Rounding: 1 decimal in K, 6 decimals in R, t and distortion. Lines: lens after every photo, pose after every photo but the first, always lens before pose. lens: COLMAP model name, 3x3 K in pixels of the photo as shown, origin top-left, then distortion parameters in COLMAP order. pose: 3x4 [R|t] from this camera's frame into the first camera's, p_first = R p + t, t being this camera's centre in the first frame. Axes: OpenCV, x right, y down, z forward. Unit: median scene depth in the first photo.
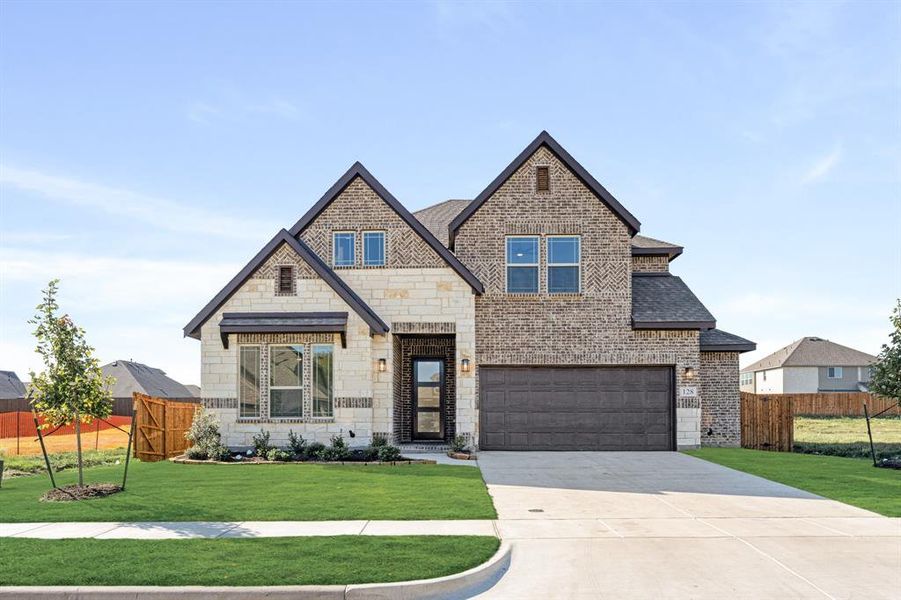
lens RADIAL K [[367.5, 0, 443.9], [0, 367.5, 307.6], [0, 0, 1]] dist [-0.000634, -0.000040]
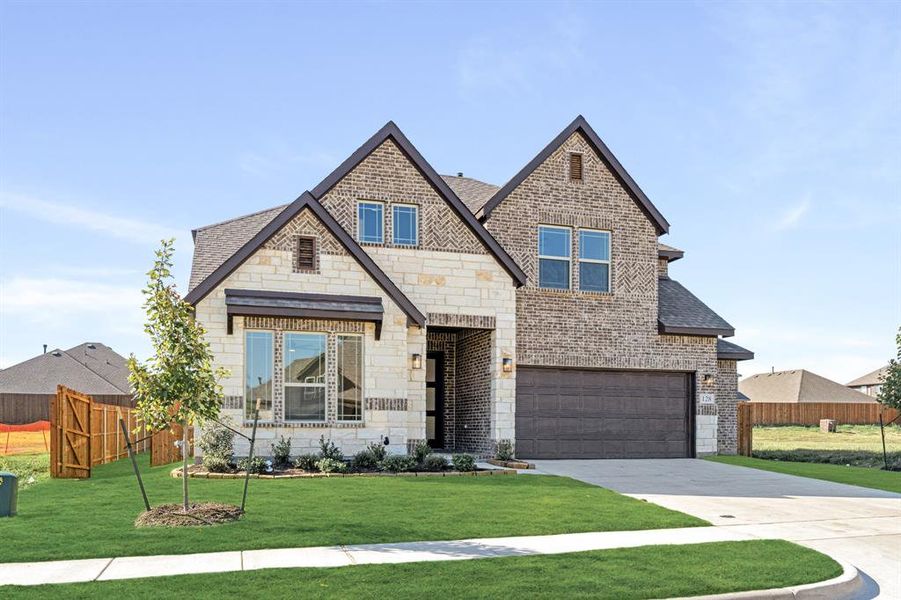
lens RADIAL K [[429.2, 0, 411.8], [0, 429.2, 297.8], [0, 0, 1]] dist [0.000000, -0.000192]
pose [[0.979552, 0.063634, 0.190861, -0.360071], [-0.065006, 0.997884, 0.000929, 0.006490], [-0.190398, -0.013317, 0.981617, 0.012249]]
